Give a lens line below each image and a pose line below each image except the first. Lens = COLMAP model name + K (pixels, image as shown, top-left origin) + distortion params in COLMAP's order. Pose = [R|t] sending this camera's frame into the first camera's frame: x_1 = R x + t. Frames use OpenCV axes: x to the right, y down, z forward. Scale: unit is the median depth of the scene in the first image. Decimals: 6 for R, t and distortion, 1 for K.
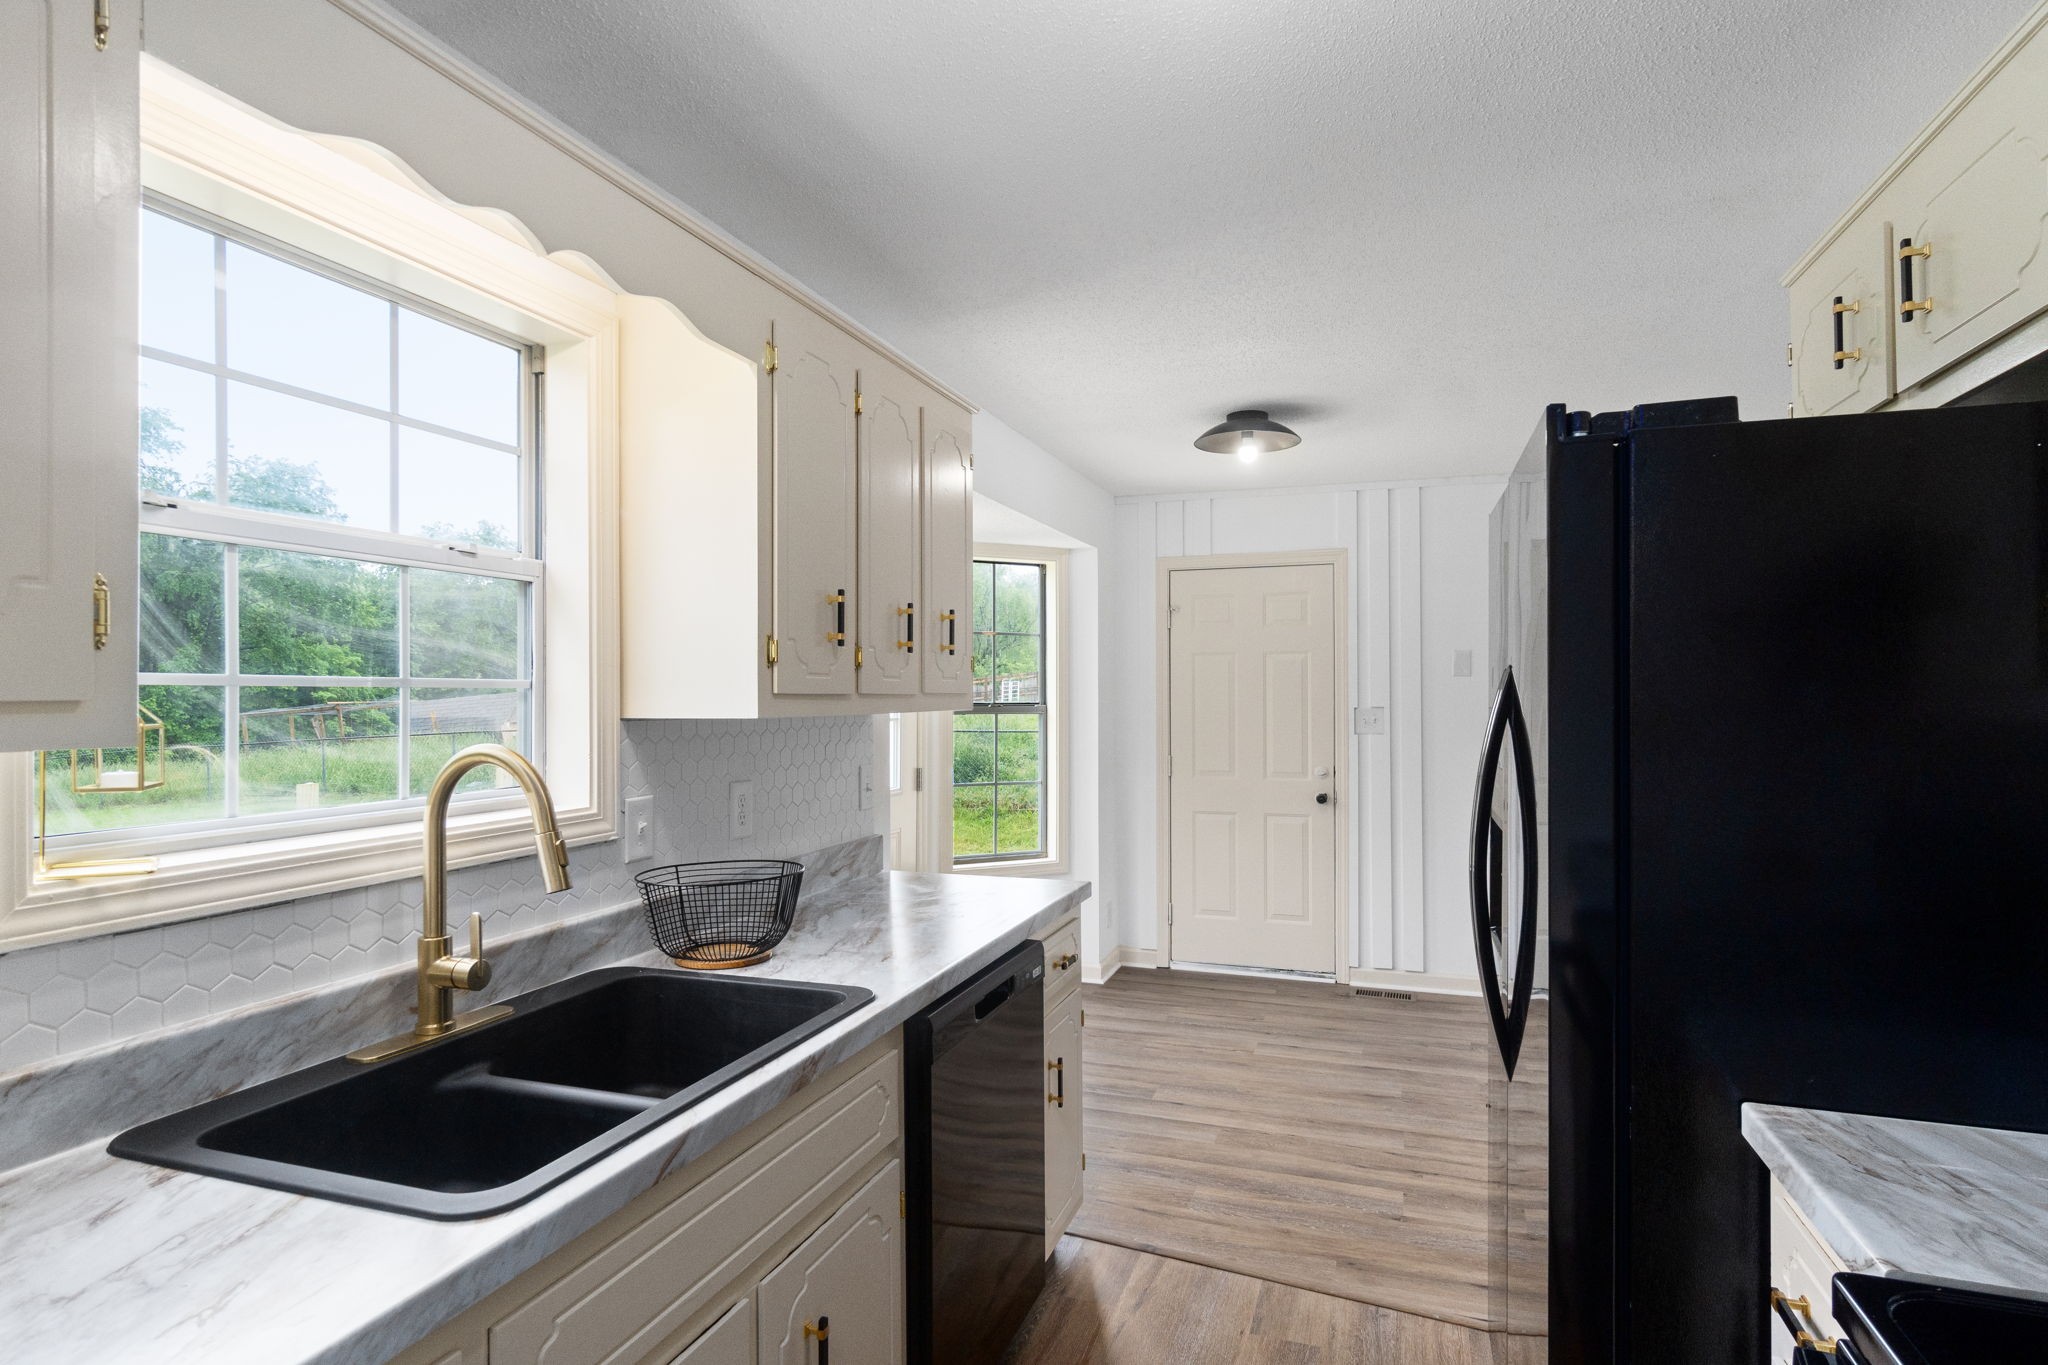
lens RADIAL K [[1100.3, 0, 1024.0], [0, 1100.3, 682.5], [0, 0, 1]] dist [0.000217, 0.000114]
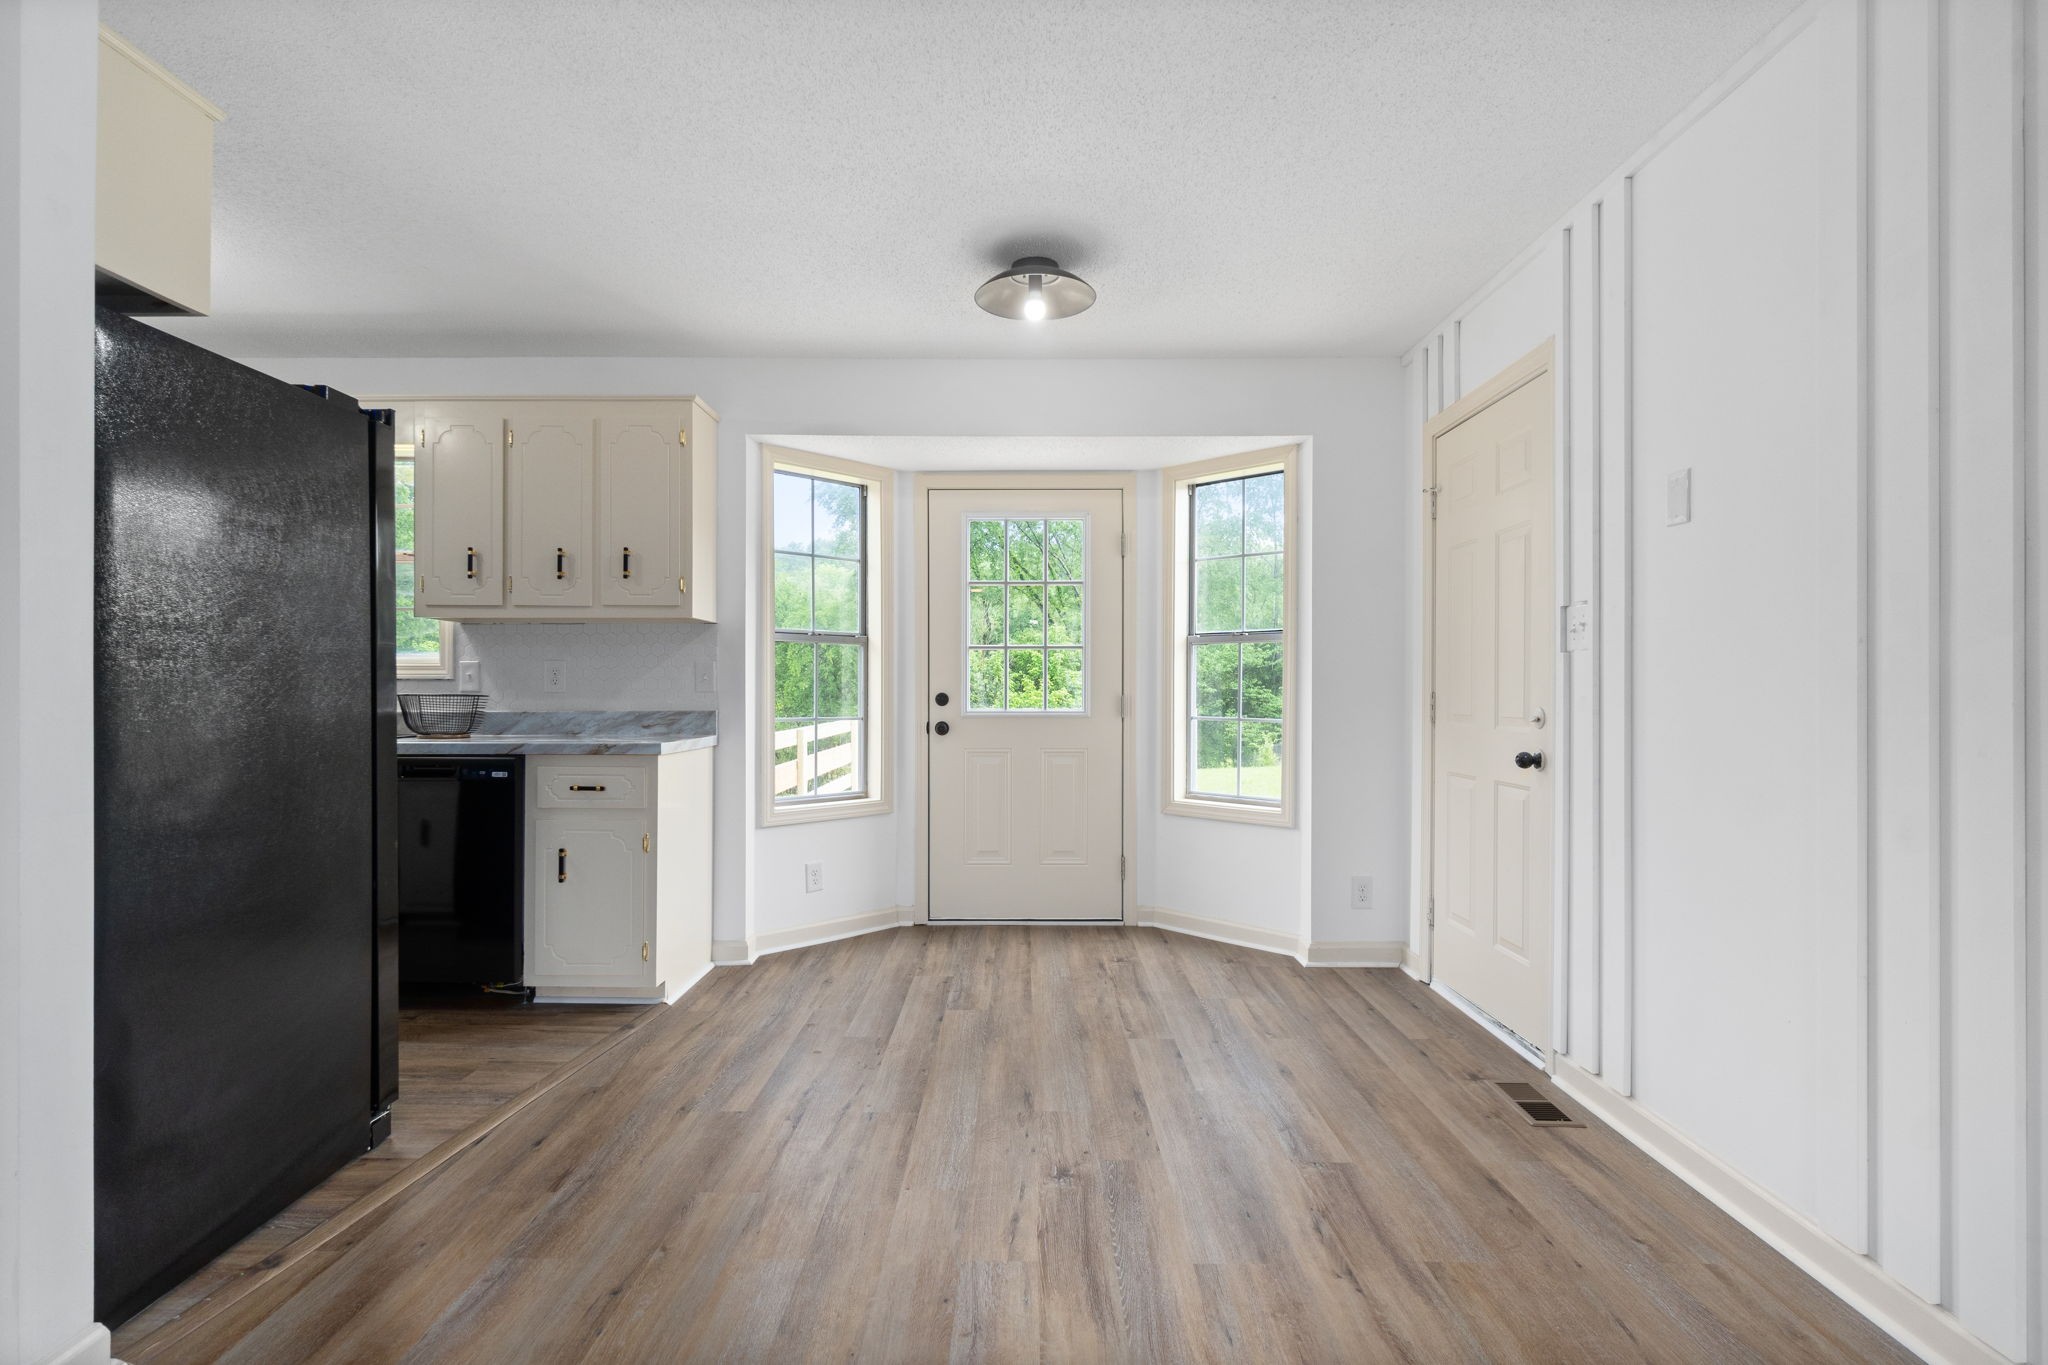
lens RADIAL K [[986.5, 0, 1015.3], [0, 986.5, 694.1], [0, 0, 1]] dist [-0.001485, 0.000101]
pose [[0.311747, 0.001692, -0.950164, 0.928995], [0.004143, 0.999986, 0.003140, 0.087848], [0.950156, -0.004915, 0.311735, 0.745528]]
